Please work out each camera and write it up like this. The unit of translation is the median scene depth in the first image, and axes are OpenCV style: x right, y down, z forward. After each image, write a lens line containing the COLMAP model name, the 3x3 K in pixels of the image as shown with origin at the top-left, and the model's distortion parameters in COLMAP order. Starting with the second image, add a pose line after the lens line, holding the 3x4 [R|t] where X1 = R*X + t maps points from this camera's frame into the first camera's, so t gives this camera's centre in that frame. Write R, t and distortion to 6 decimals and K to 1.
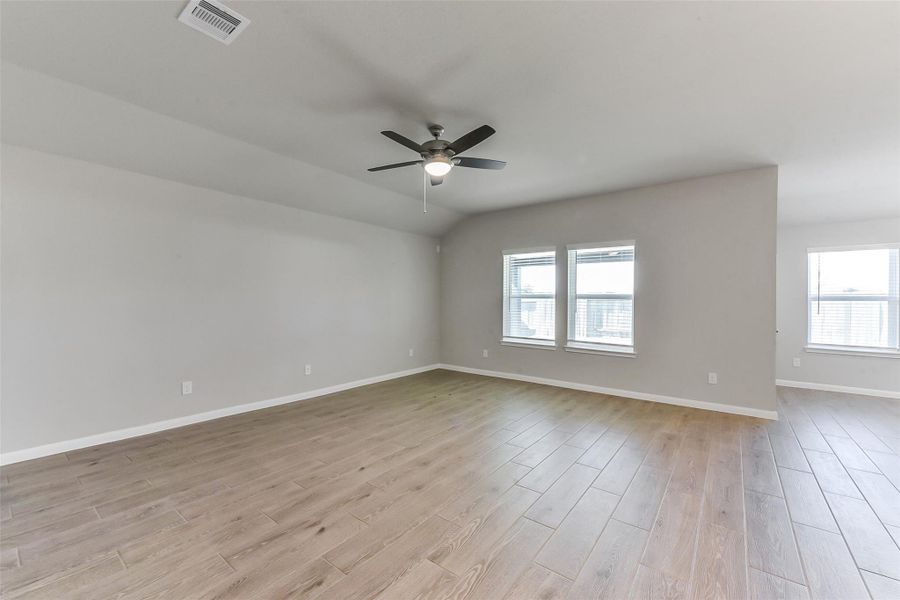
lens RADIAL K [[363.0, 0, 449.0], [0, 363.0, 303.4], [0, 0, 1]] dist [-0.000722, -0.000272]
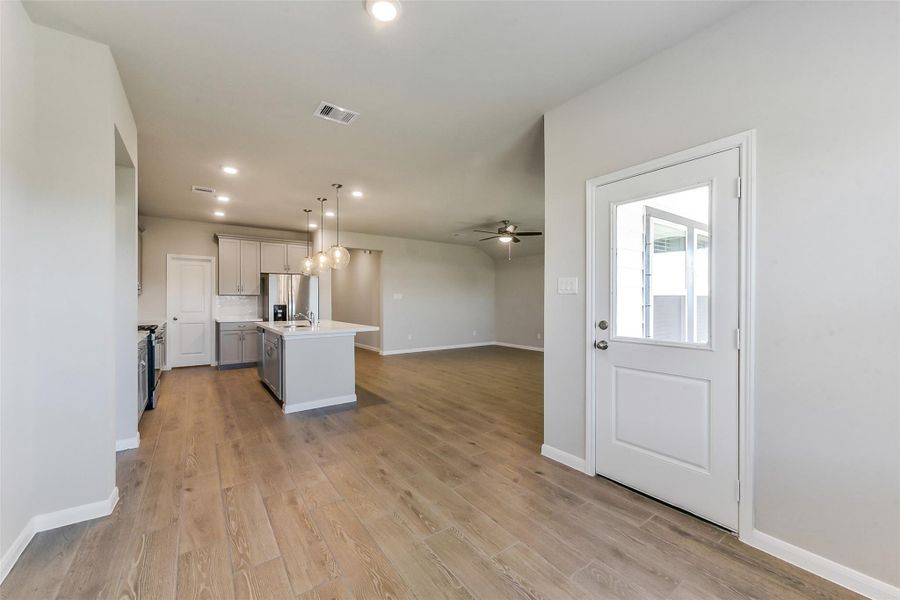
lens RADIAL K [[350.3, 0, 448.9], [0, 350.3, 301.5], [0, 0, 1]] dist [0.002563, -0.000343]
pose [[-0.284301, -0.007548, -0.958705, 1.289039], [-0.004830, 0.999968, -0.006441, 0.009140], [0.958723, 0.002799, -0.284328, 0.794874]]
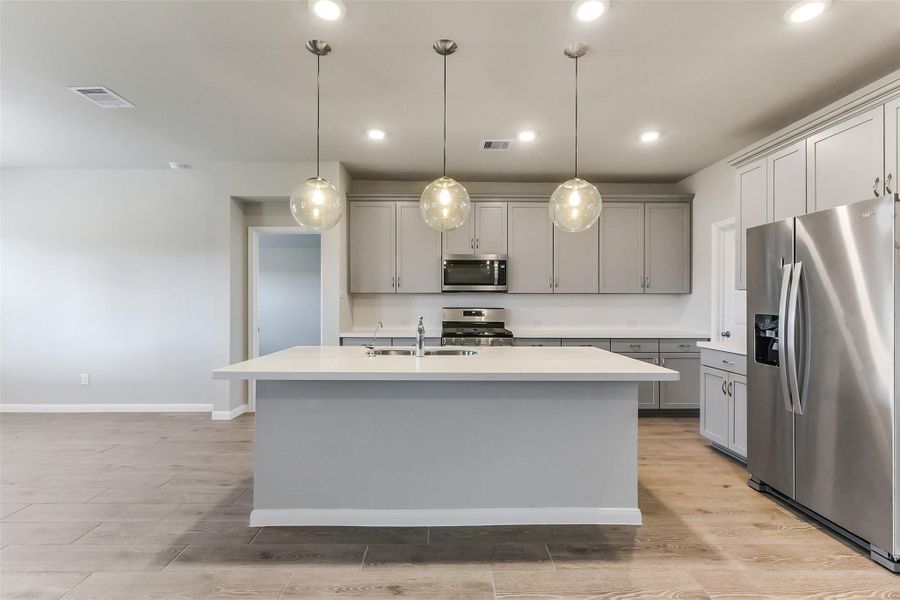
lens RADIAL K [[395.1, 0, 448.1], [0, 395.1, 299.9], [0, 0, 1]] dist [0.001143, -0.000242]
pose [[-0.622314, -0.007726, 0.782729, 0.046347], [-0.006799, 0.999967, 0.004465, -0.002379], [-0.782738, -0.002543, -0.622346, 0.430664]]
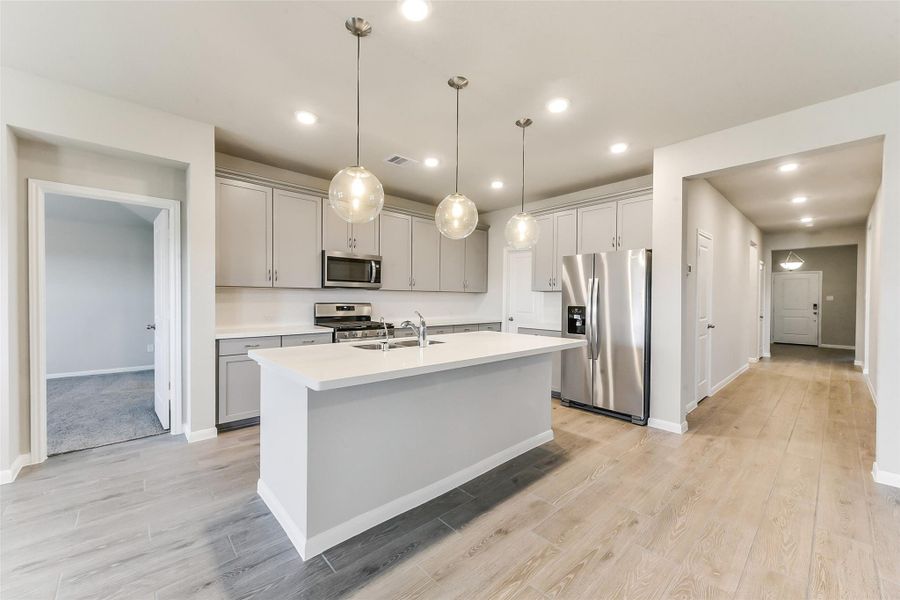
lens RADIAL K [[350.3, 0, 448.9], [0, 350.3, 301.5], [0, 0, 1]] dist [0.002563, -0.000343]
pose [[-0.984816, -0.019566, 0.172494, 0.336232], [-0.017805, 0.999772, 0.011749, 0.001298], [-0.172685, 0.008500, -0.984940, 0.628957]]
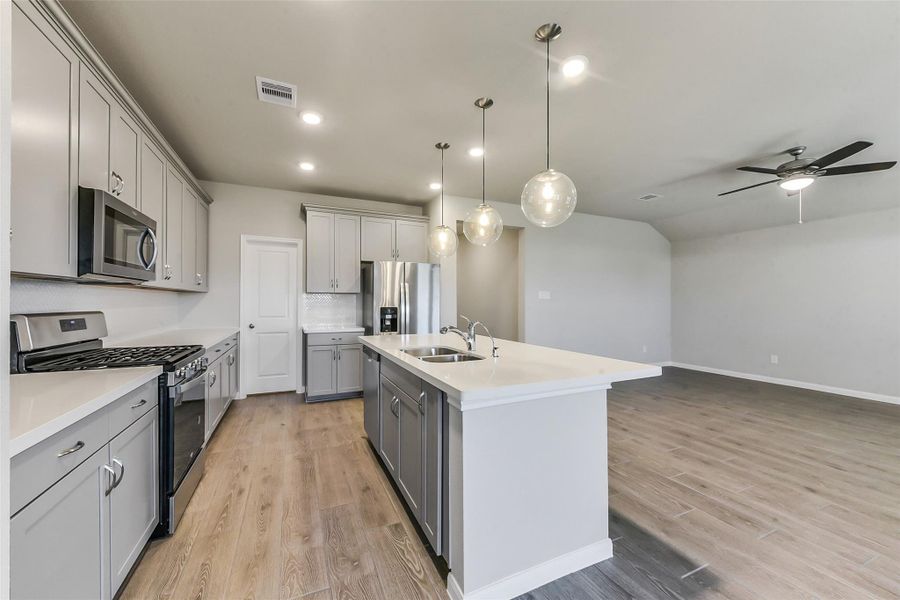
lens RADIAL K [[347.4, 0, 447.3], [0, 347.4, 302.0], [0, 0, 1]] dist [0.000984, -0.000065]
pose [[-0.474723, -0.009881, -0.880080, 0.897083], [-0.008062, 0.999944, -0.006878, 0.008025], [0.880098, 0.003830, -0.474776, 0.347648]]
